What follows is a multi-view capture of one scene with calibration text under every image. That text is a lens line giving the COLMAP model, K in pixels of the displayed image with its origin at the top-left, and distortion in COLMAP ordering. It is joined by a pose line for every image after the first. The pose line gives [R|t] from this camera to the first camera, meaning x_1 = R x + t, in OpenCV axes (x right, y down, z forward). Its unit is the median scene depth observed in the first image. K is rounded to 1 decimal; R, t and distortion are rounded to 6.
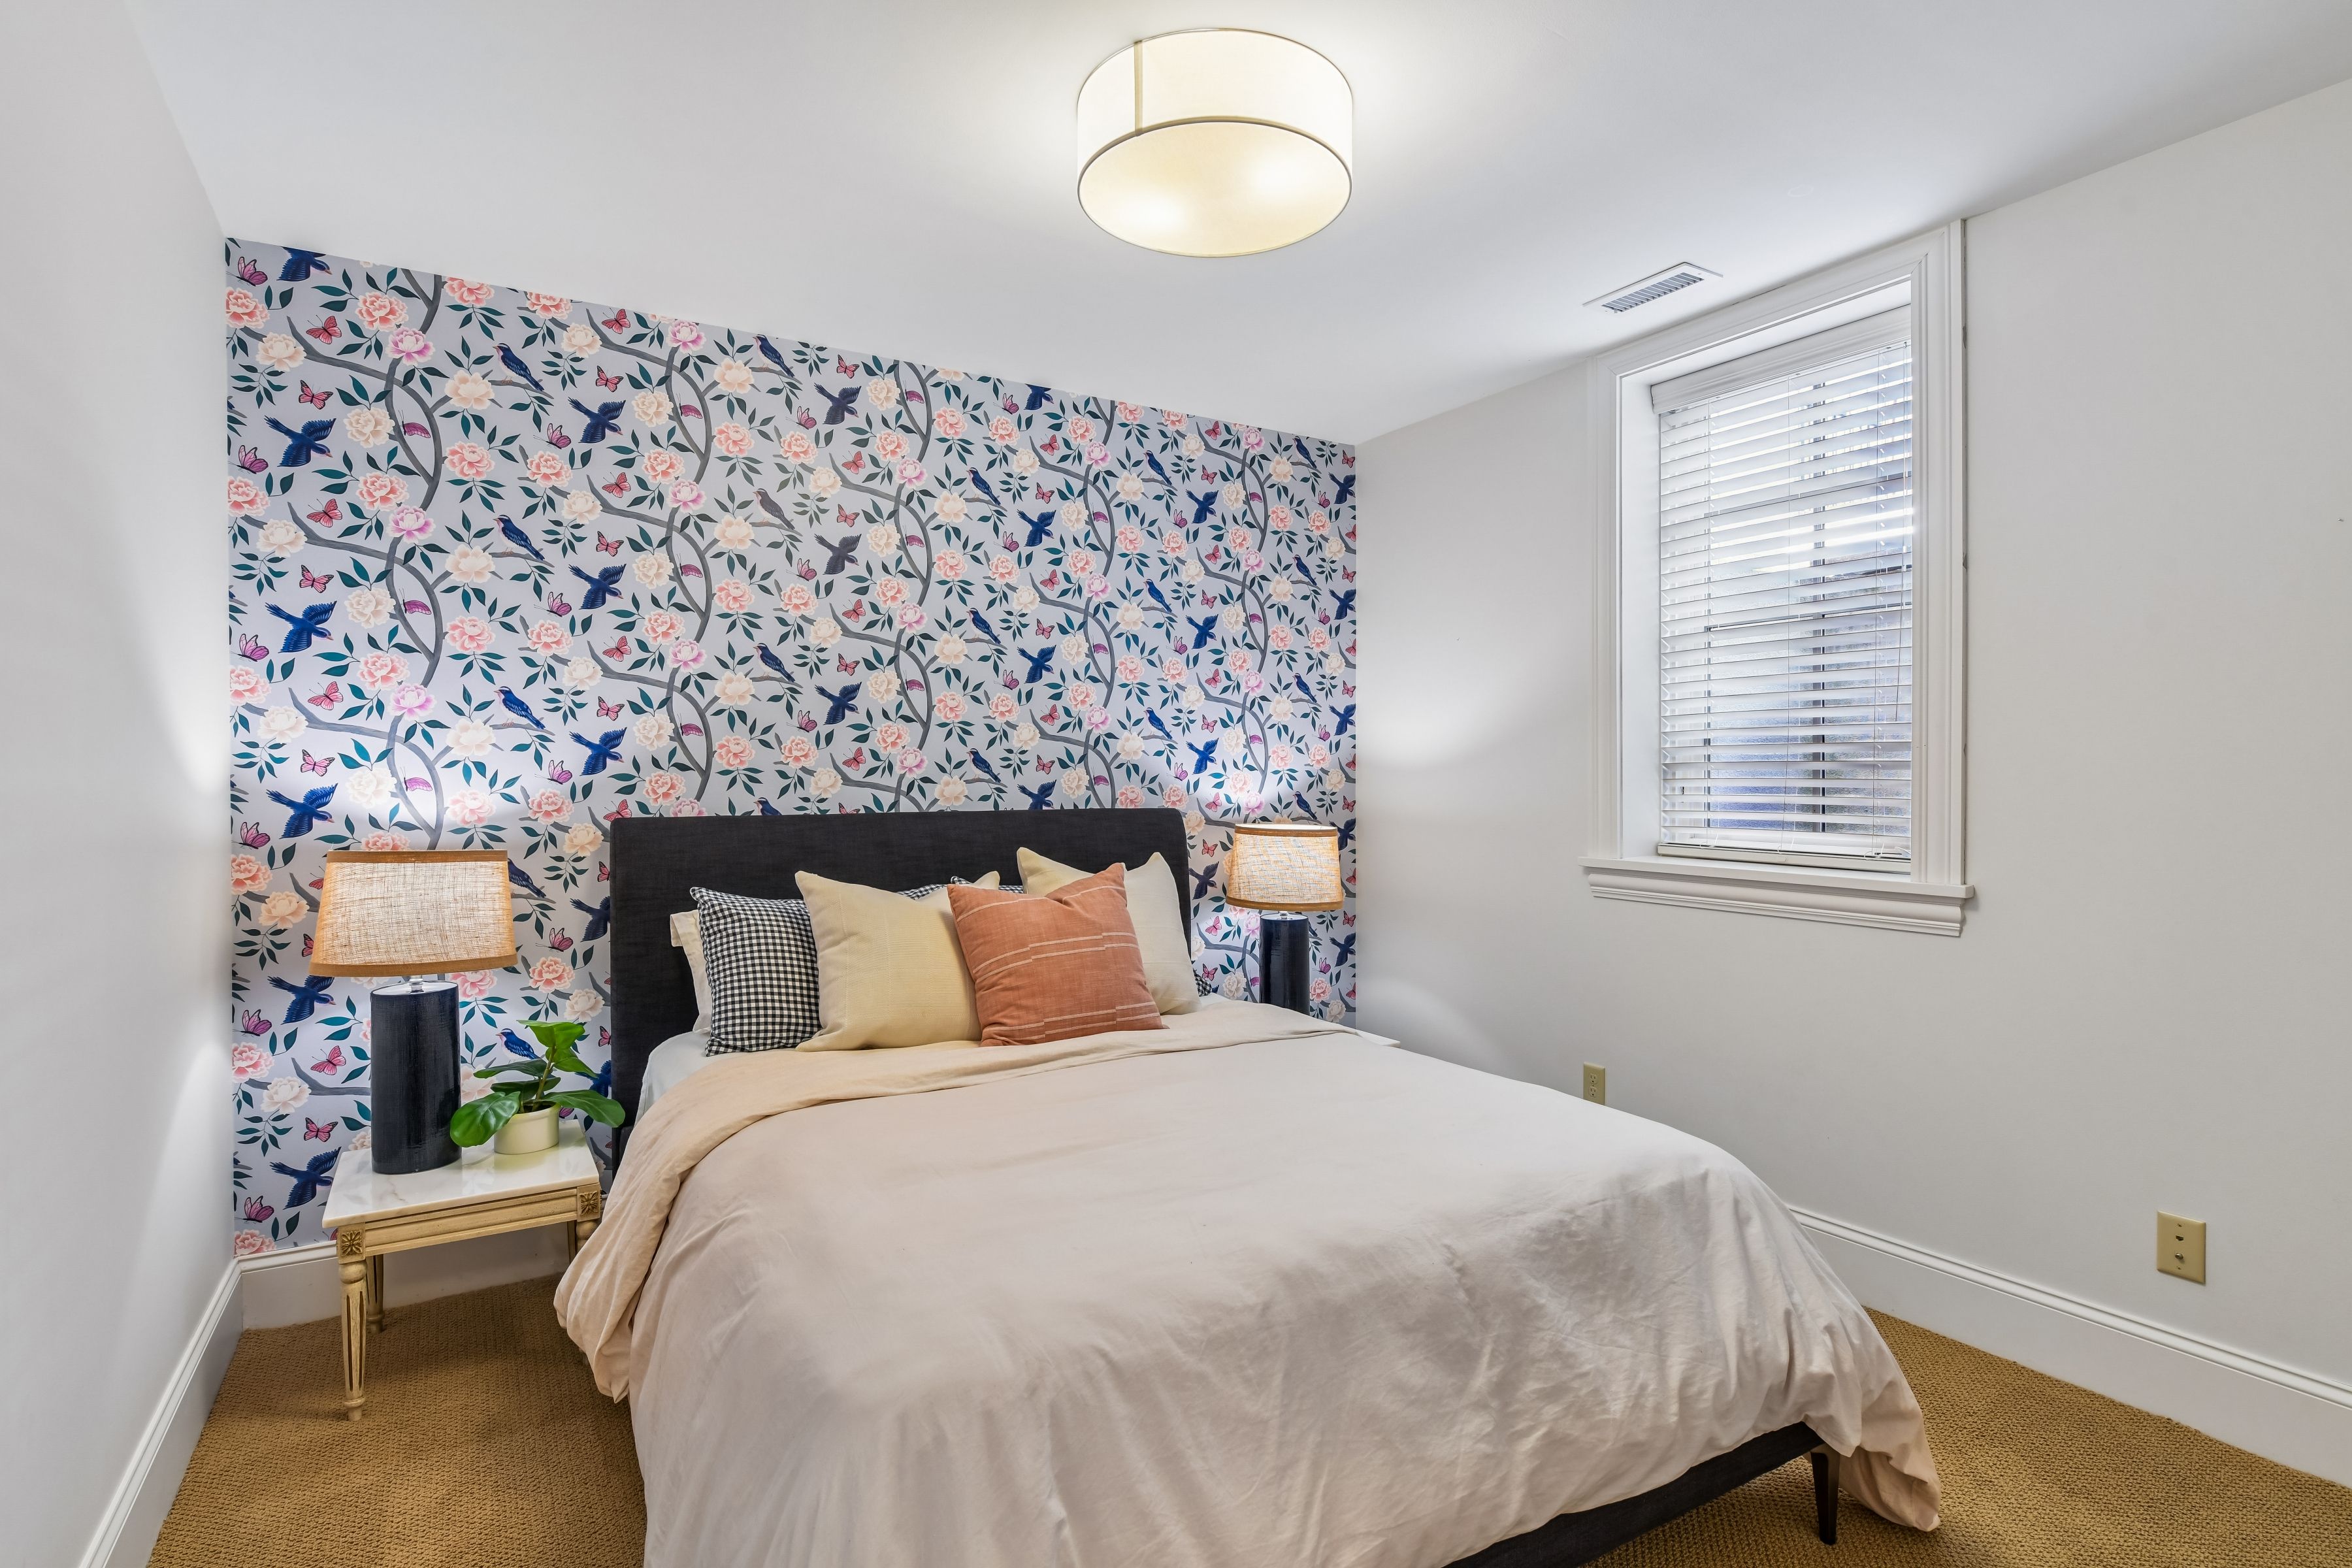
lens RADIAL K [[1149.4, 0, 1174.1], [0, 1149.4, 785.6], [0, 0, 1]] dist [-0.001332, -0.003241]
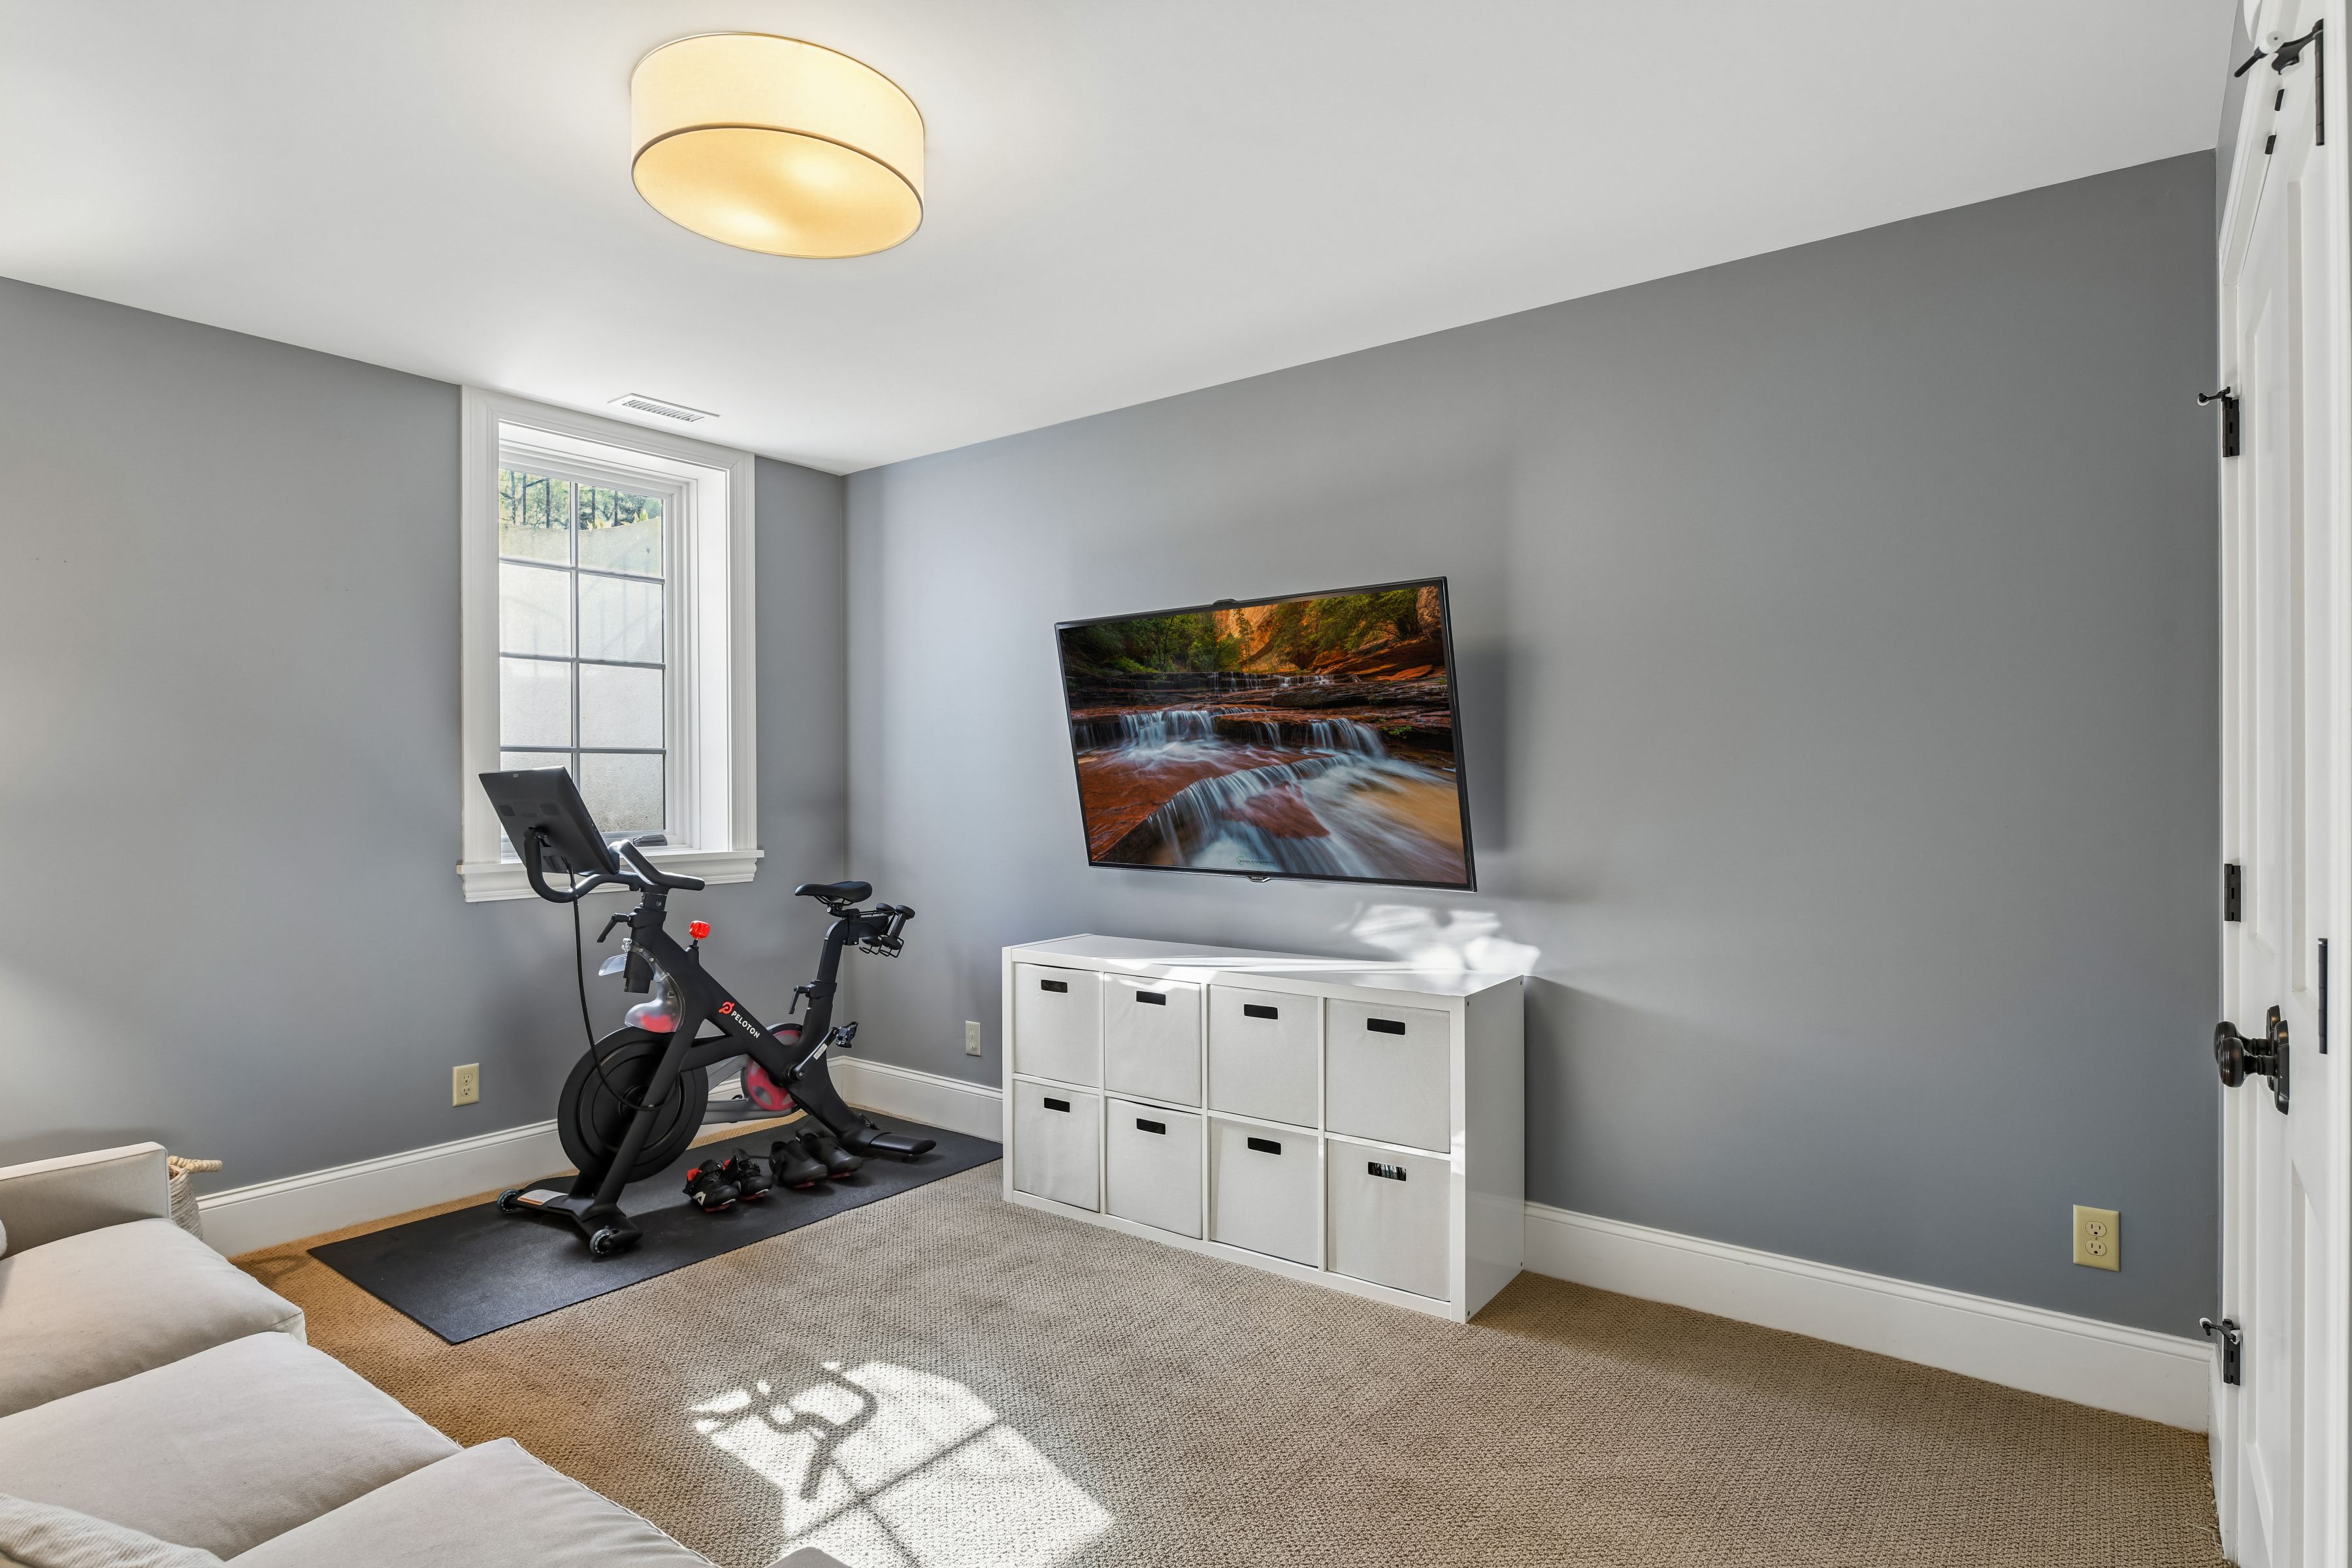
lens RADIAL K [[1227.7, 0, 1178.3], [0, 1227.7, 786.0], [0, 0, 1]] dist [-0.018898, -0.001530]
pose [[-0.363795, 0.001288, 0.931478, -1.207107], [0.004984, 0.999987, 0.000564, -0.007050], [-0.931466, 0.004848, -0.363797, 1.071667]]
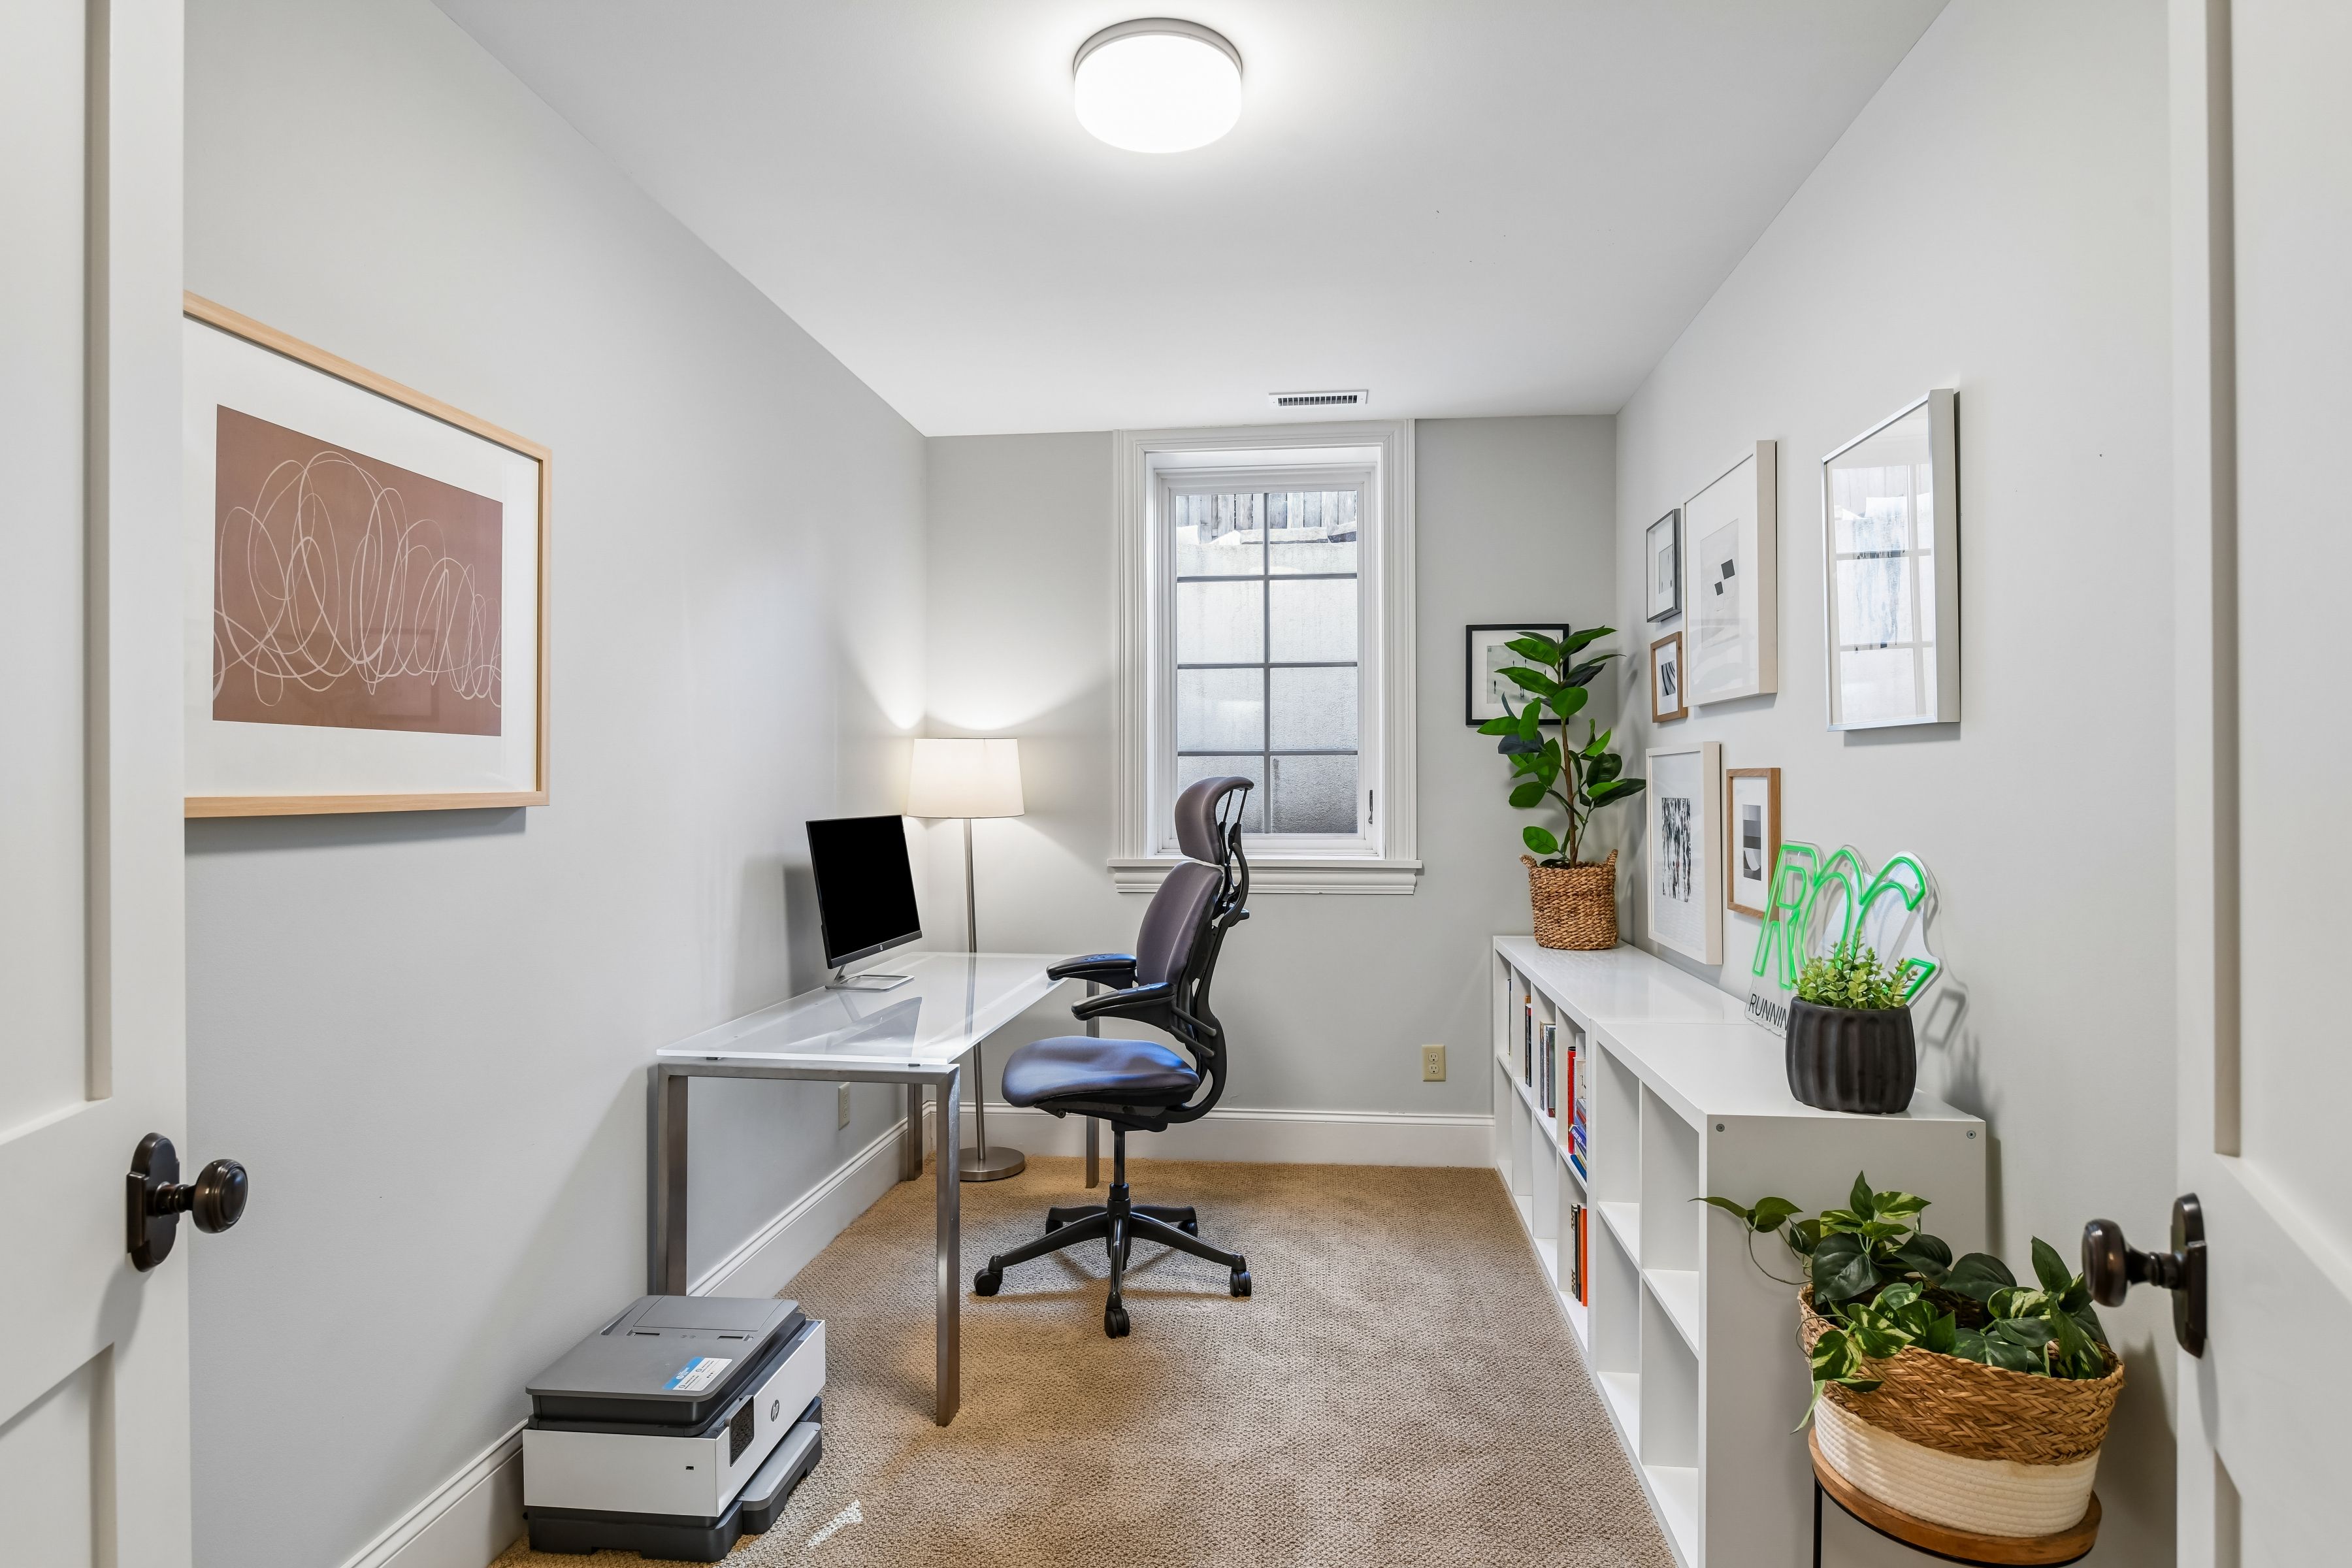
lens RADIAL K [[1227.7, 0, 1177.9], [0, 1227.7, 785.2], [0, 0, 1]] dist [-0.018898, -0.001530]
pose [[0.612658, 0.001969, 0.790346, -0.775673], [0.007214, 0.999941, -0.008084, -0.000793], [-0.790315, 0.010654, 0.612608, 0.256840]]
